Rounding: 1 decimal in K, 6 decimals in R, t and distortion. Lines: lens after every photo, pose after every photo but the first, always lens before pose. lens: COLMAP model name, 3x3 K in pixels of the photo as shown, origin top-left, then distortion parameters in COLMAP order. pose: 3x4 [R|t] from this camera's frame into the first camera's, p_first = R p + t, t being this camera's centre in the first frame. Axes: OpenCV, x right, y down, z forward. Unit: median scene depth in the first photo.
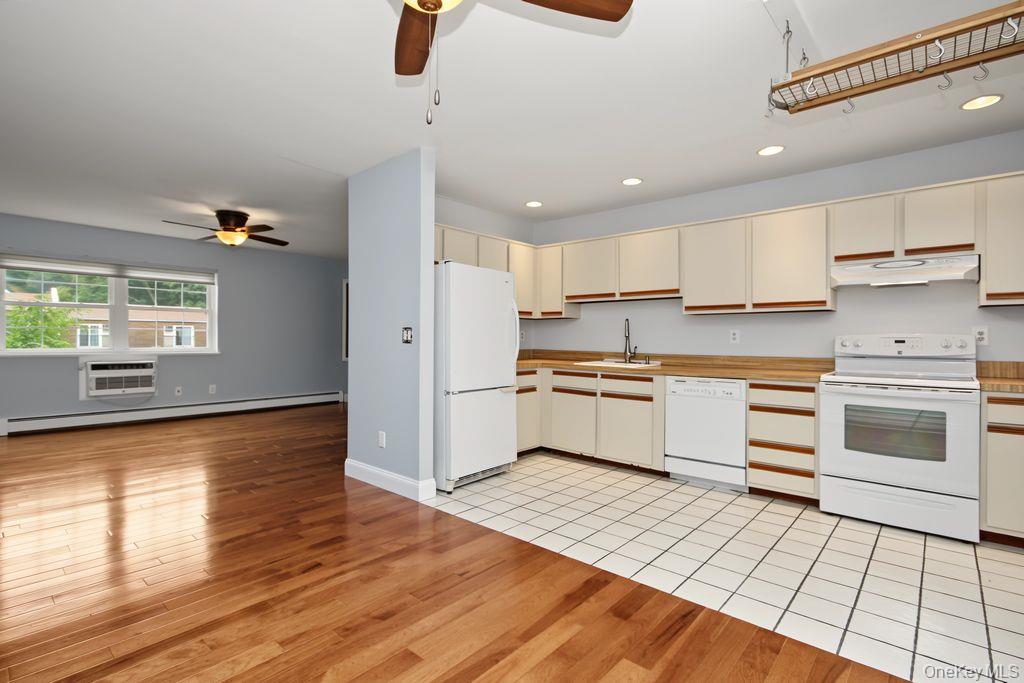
lens RADIAL K [[481.0, 0, 511.6], [0, 481.0, 342.3], [0, 0, 1]] dist [-0.004205, 0.000114]
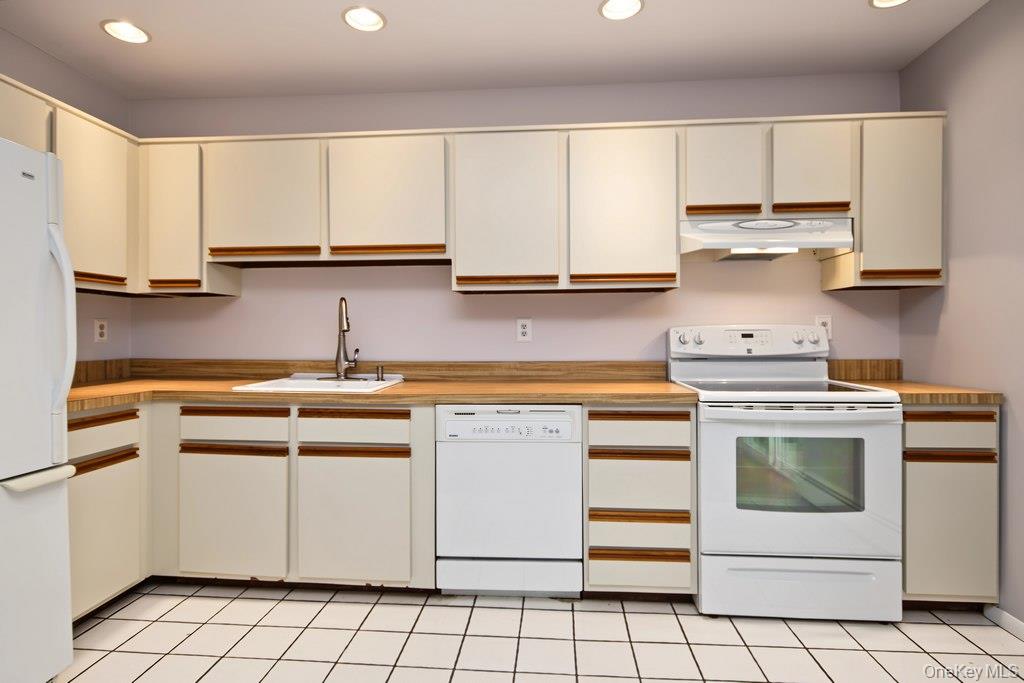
lens RADIAL K [[527.0, 0, 513.3], [0, 527.0, 339.0], [0, 0, 1]] dist [-0.002919, 0.000415]
pose [[0.794514, -0.007636, 0.607197, 0.042798], [0.011697, 0.999928, -0.002729, 0.000997], [-0.607133, 0.009271, 0.794546, 0.520845]]
